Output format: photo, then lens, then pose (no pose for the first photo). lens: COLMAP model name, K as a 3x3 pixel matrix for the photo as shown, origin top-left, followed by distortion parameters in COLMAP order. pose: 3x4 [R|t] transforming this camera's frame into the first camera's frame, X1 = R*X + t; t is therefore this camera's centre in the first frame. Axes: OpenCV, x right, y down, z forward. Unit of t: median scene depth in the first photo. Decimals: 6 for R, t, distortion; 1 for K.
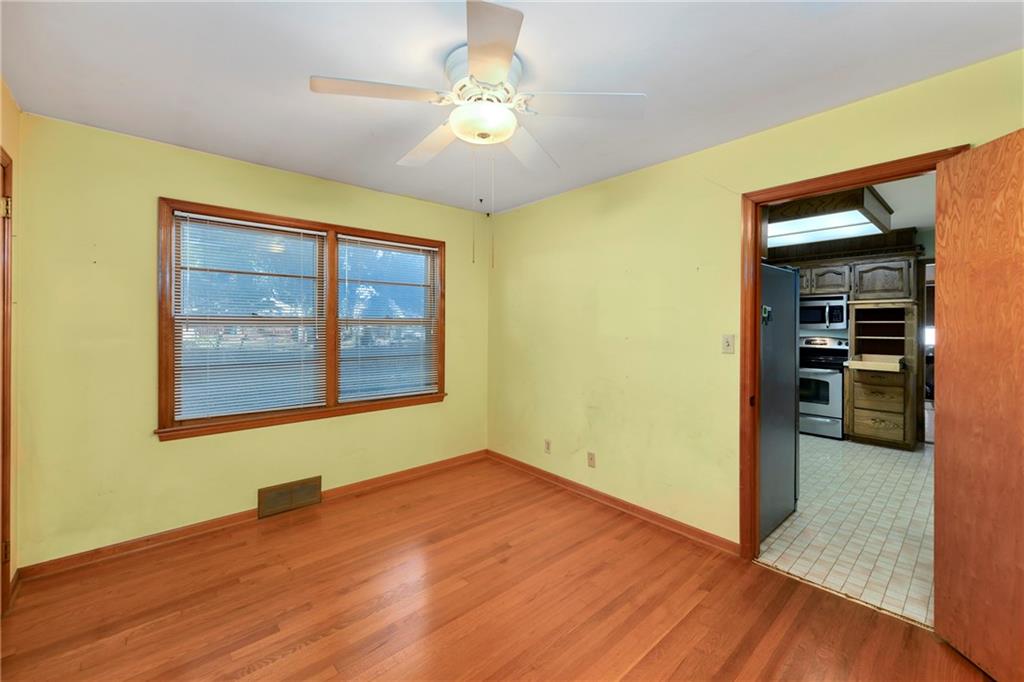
lens RADIAL K [[414.6, 0, 521.6], [0, 414.6, 323.4], [0, 0, 1]] dist [-0.000090, -0.000428]
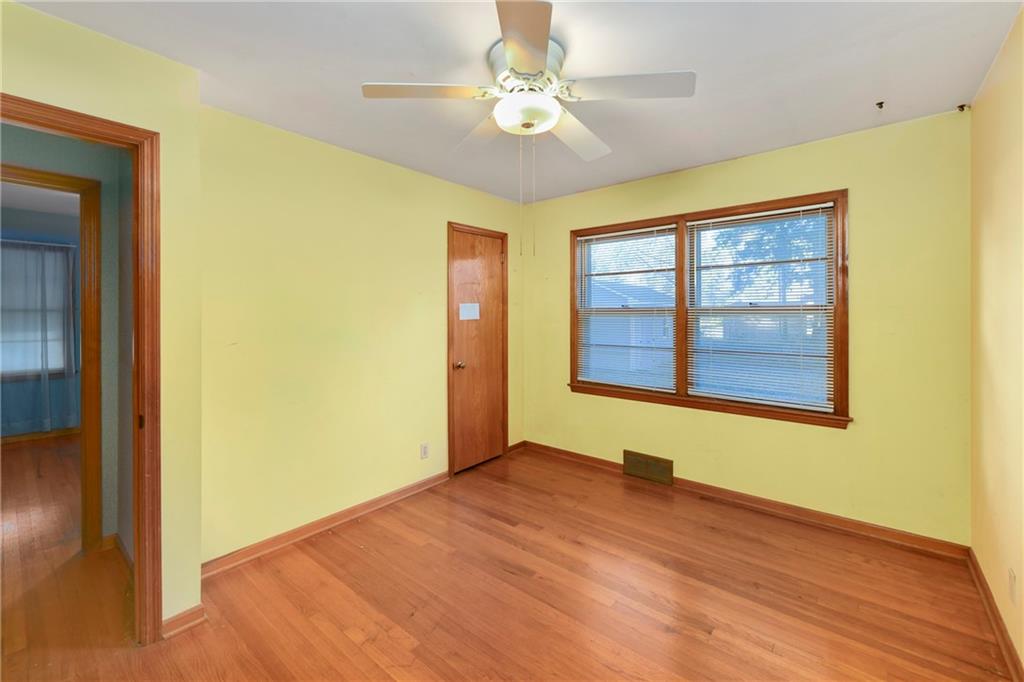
lens RADIAL K [[421.1, 0, 508.5], [0, 421.1, 314.0], [0, 0, 1]] dist [0.003500, -0.000152]
pose [[0.131490, -0.002081, -0.991315, 0.526624], [0.005952, 0.999981, -0.001309, 0.000598], [0.991300, -0.005728, 0.131500, 0.477312]]
